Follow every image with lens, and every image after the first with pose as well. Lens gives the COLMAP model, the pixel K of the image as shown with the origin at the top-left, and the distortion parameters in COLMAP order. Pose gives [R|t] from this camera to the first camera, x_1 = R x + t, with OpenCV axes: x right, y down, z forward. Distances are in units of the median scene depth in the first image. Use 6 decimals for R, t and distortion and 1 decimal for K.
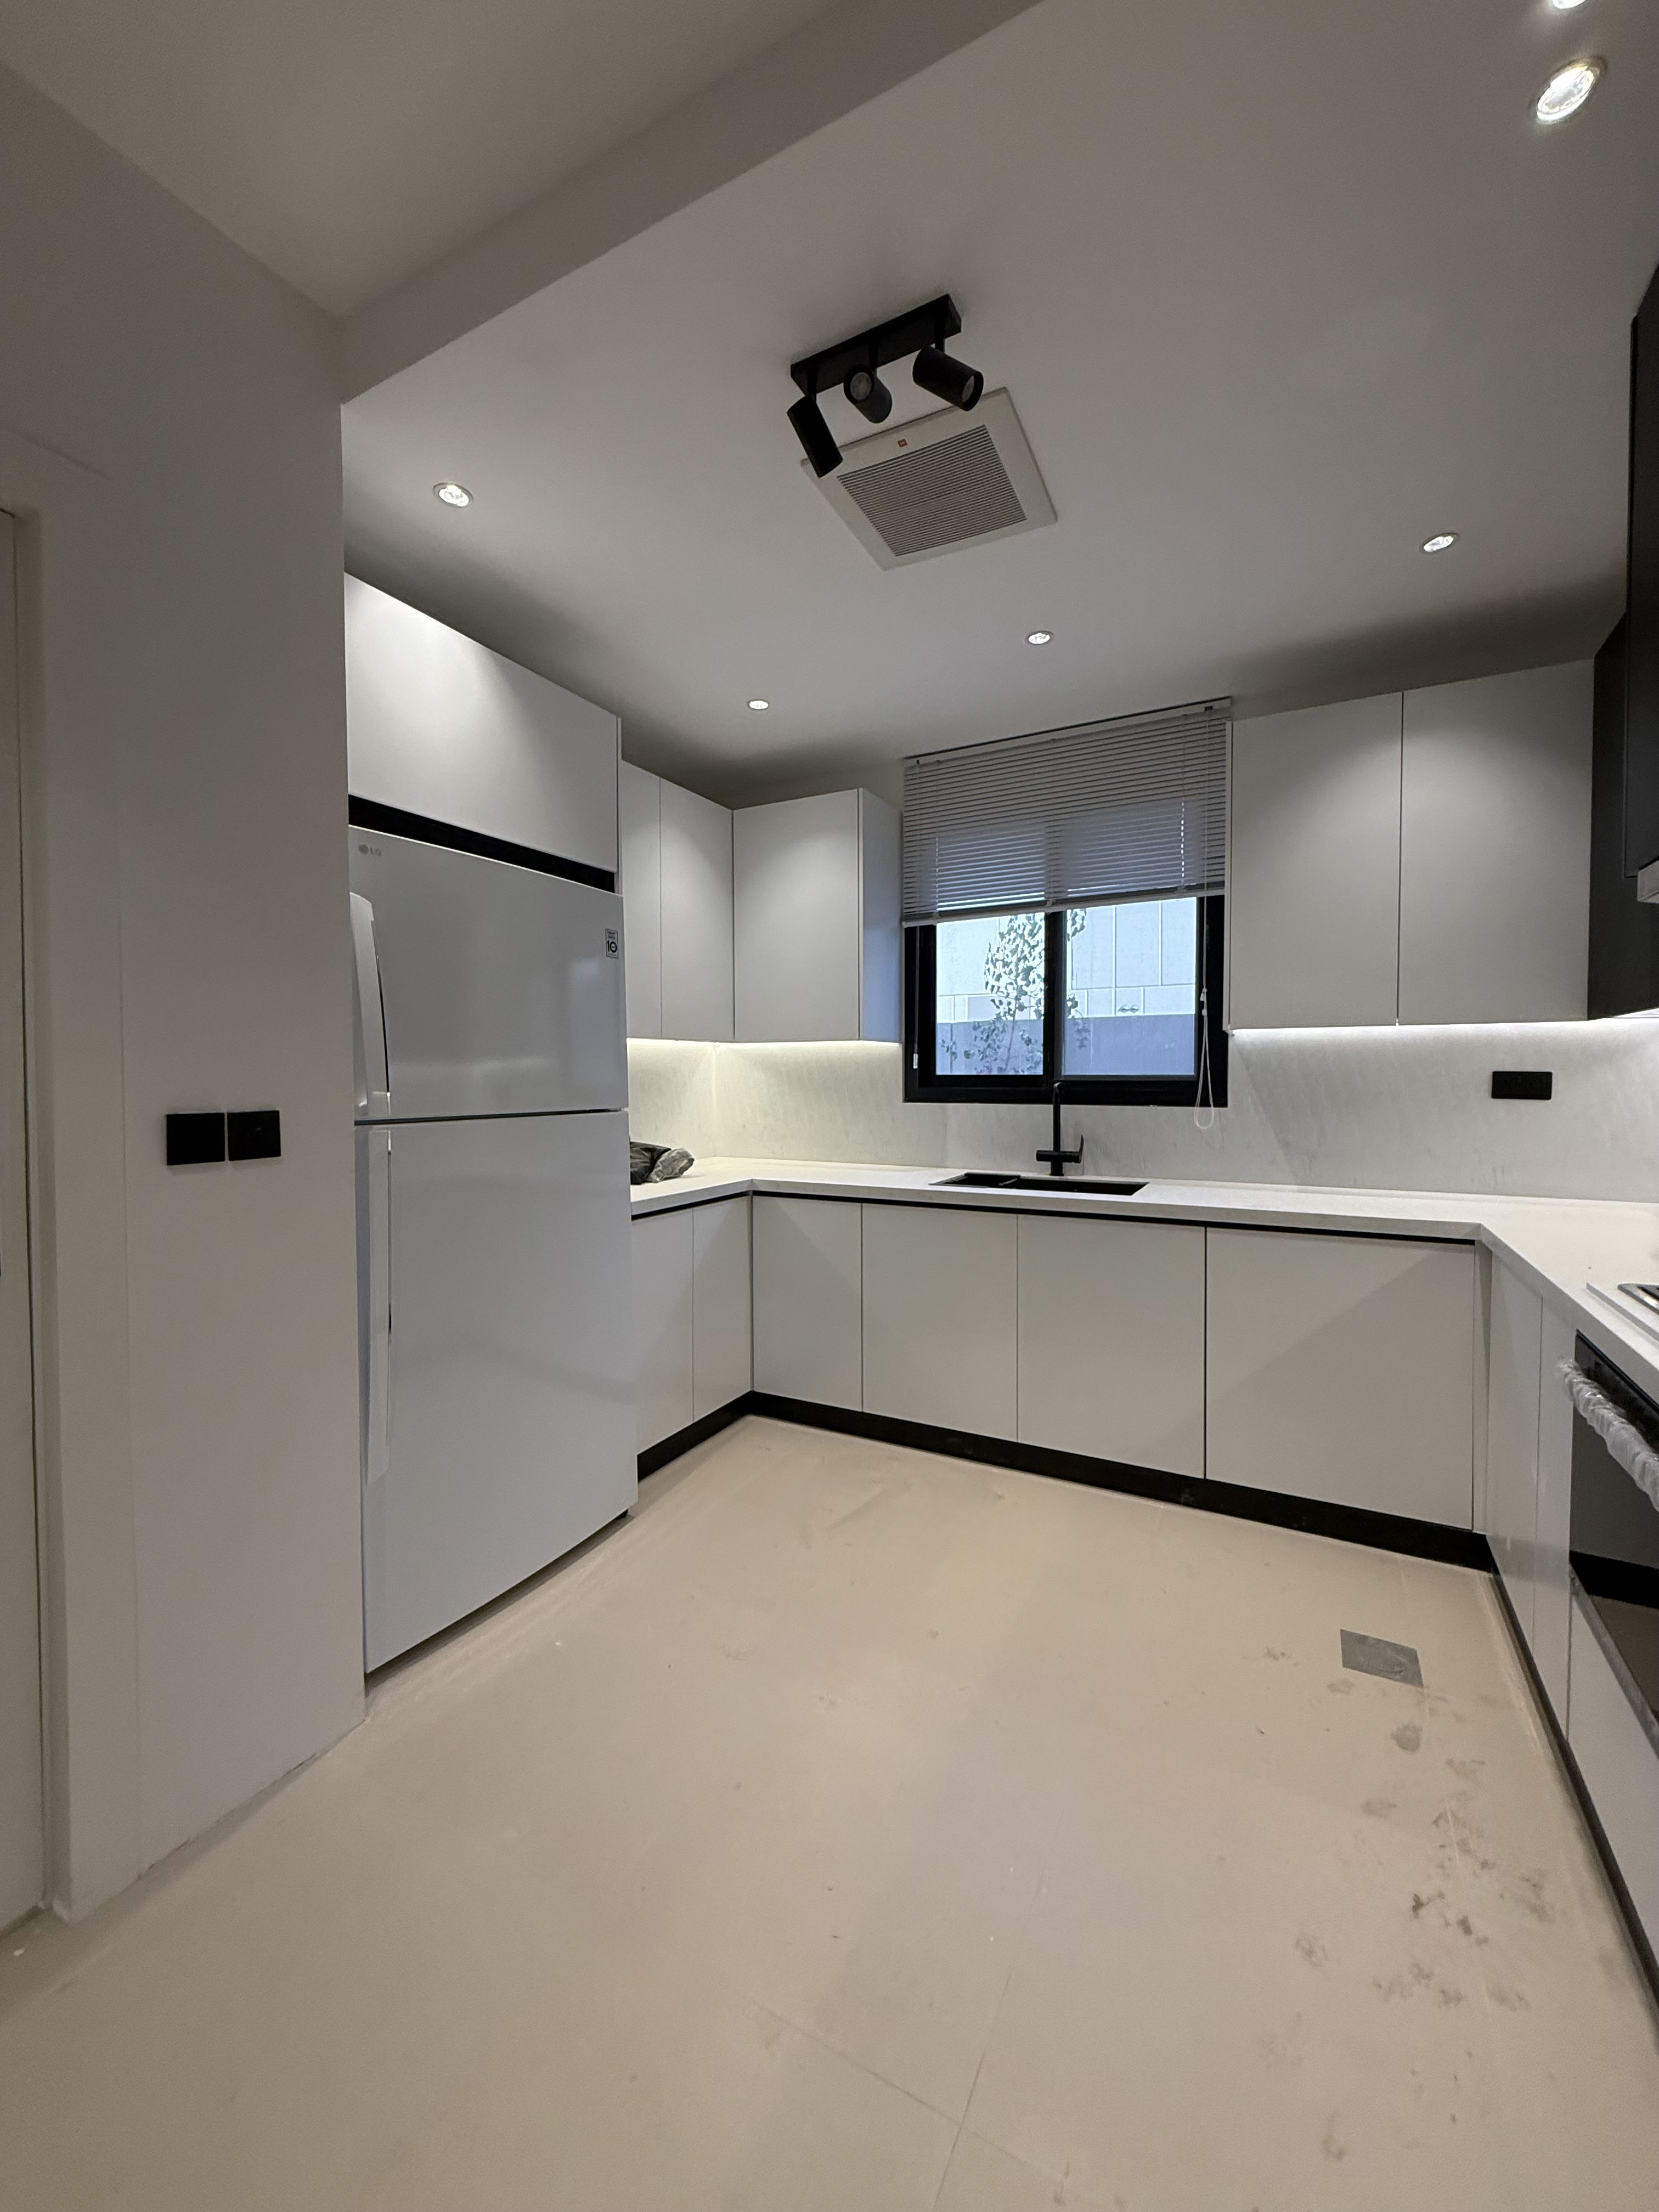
lens RADIAL K [[882.5, 0, 828.0], [0, 882.5, 1101.7], [0, 0, 1]] dist [0.000778, -0.000276]
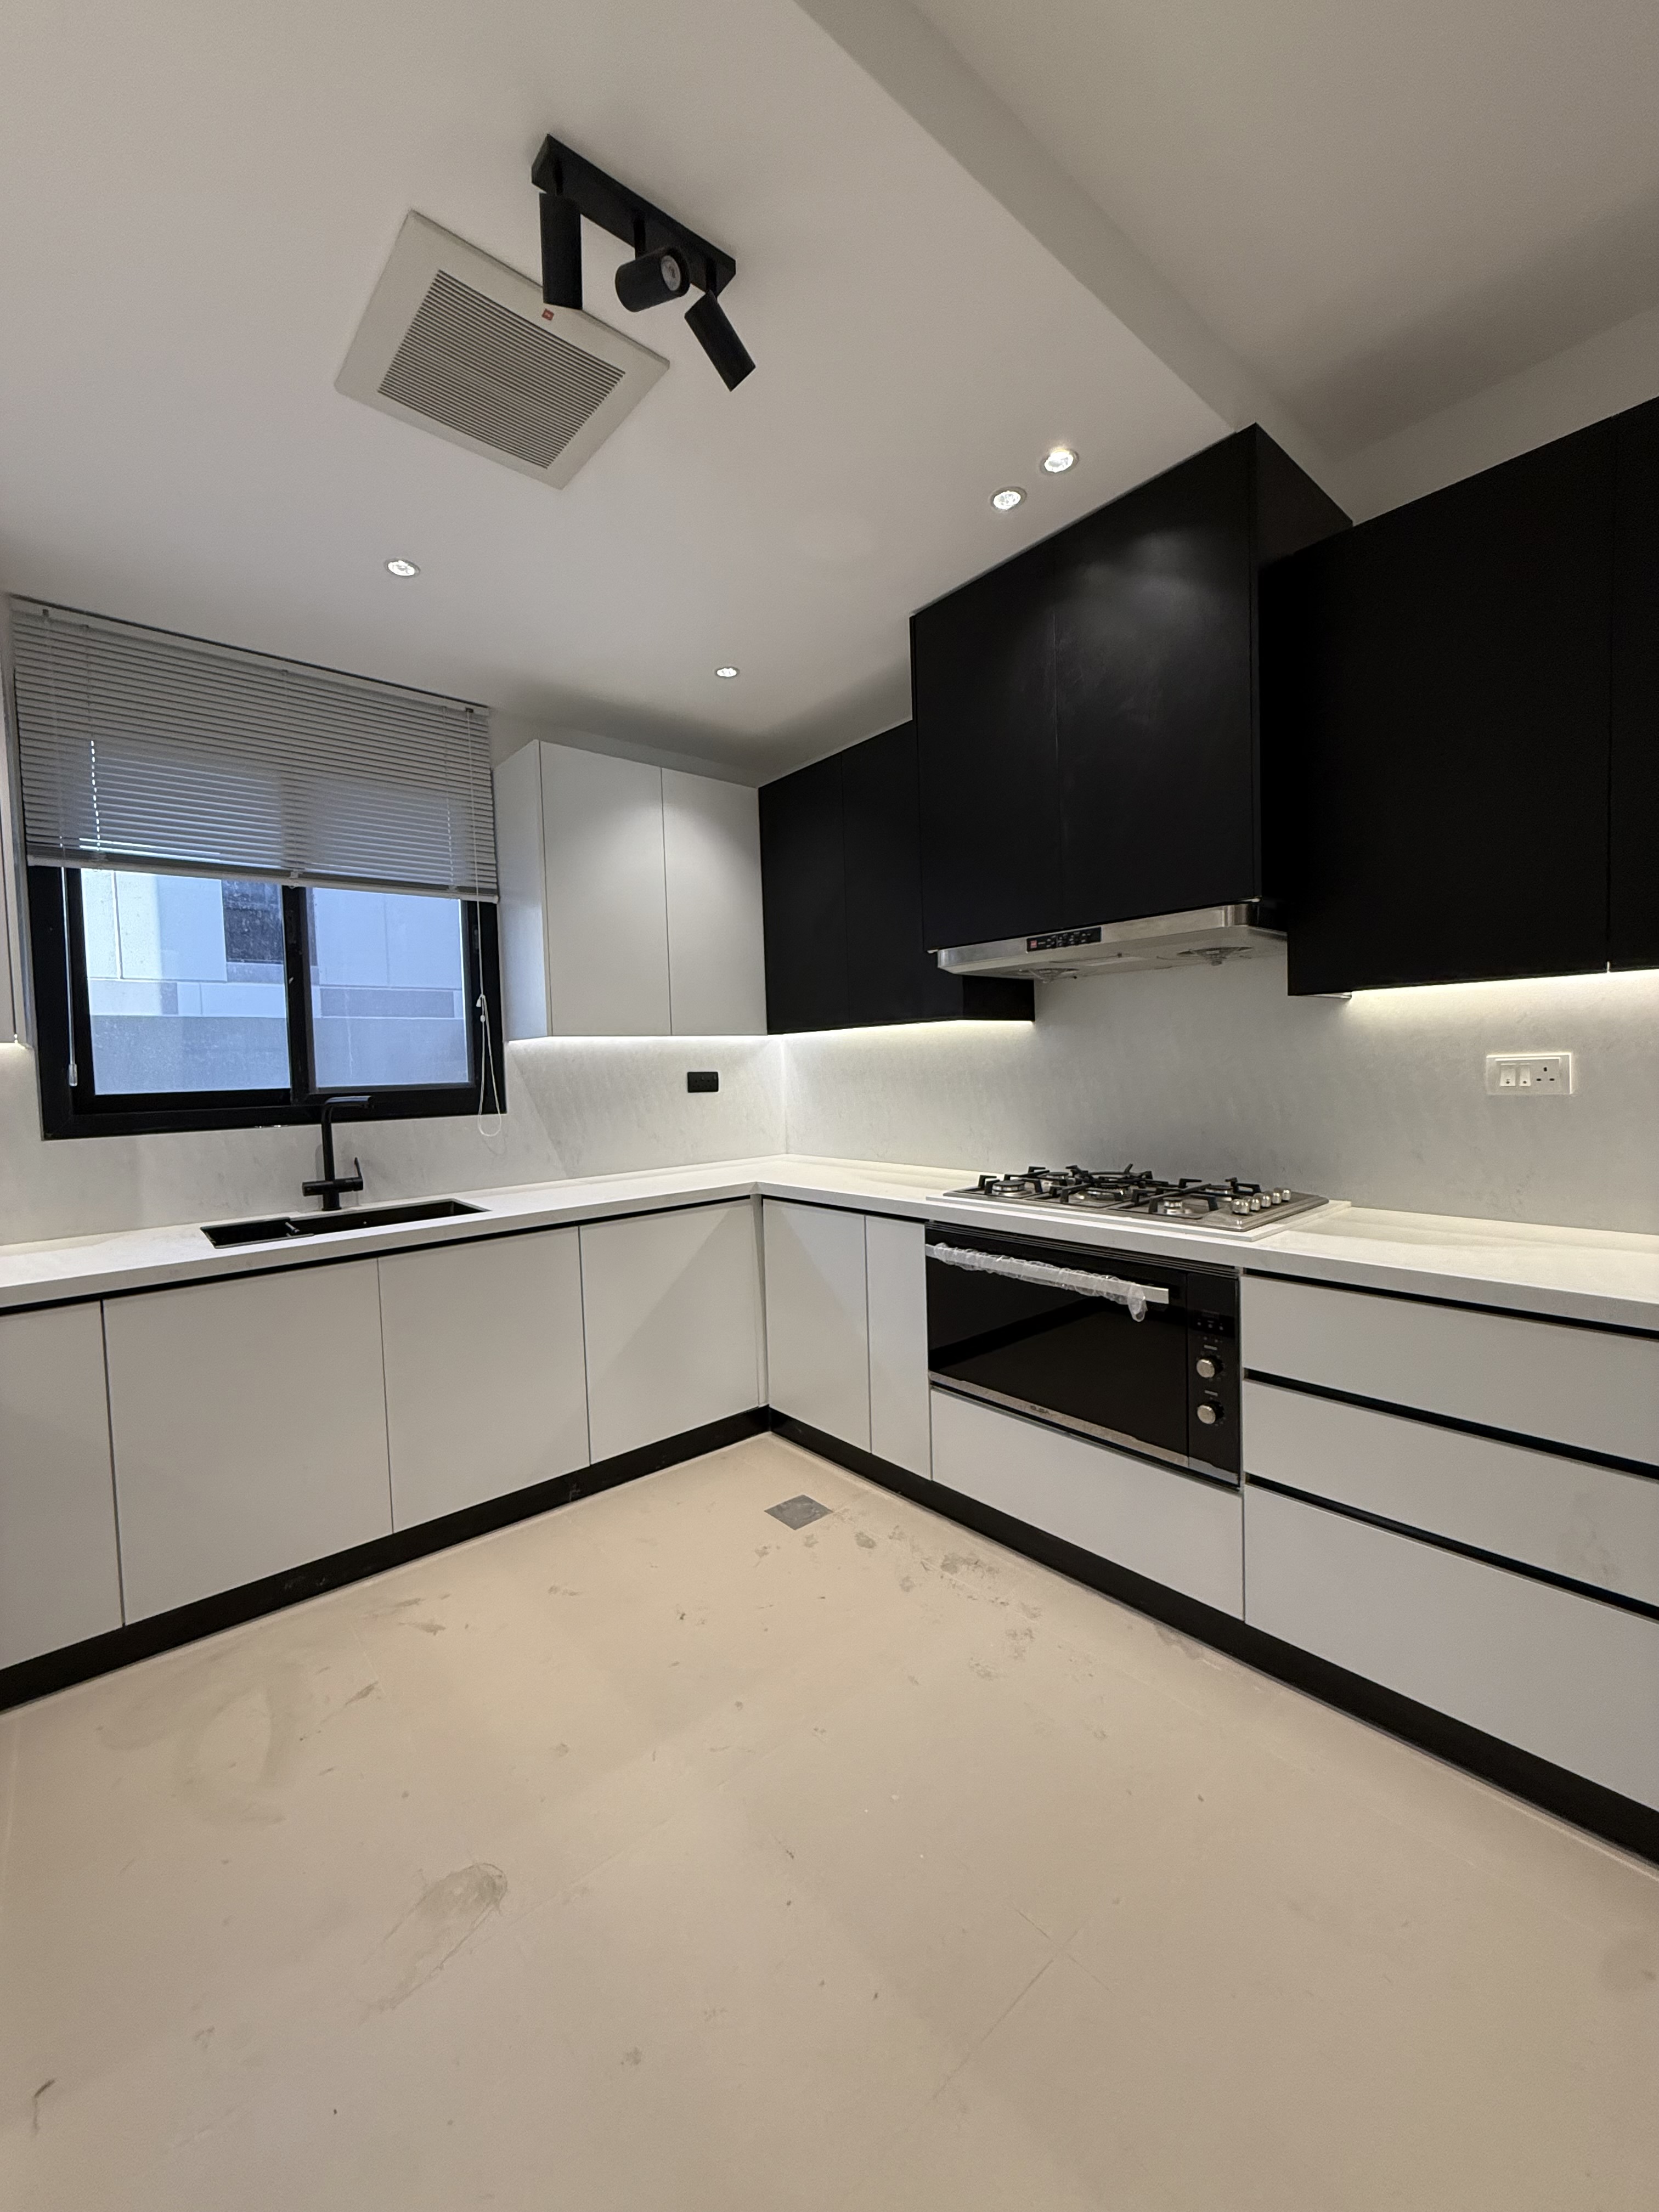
lens RADIAL K [[882.5, 0, 830.5], [0, 882.5, 1101.2], [0, 0, 1]] dist [0.000778, -0.000276]
pose [[0.355408, -0.047878, 0.933484, -0.353995], [0.059075, 0.997841, 0.028687, -0.014154], [-0.932842, 0.044949, 0.357470, 0.280941]]
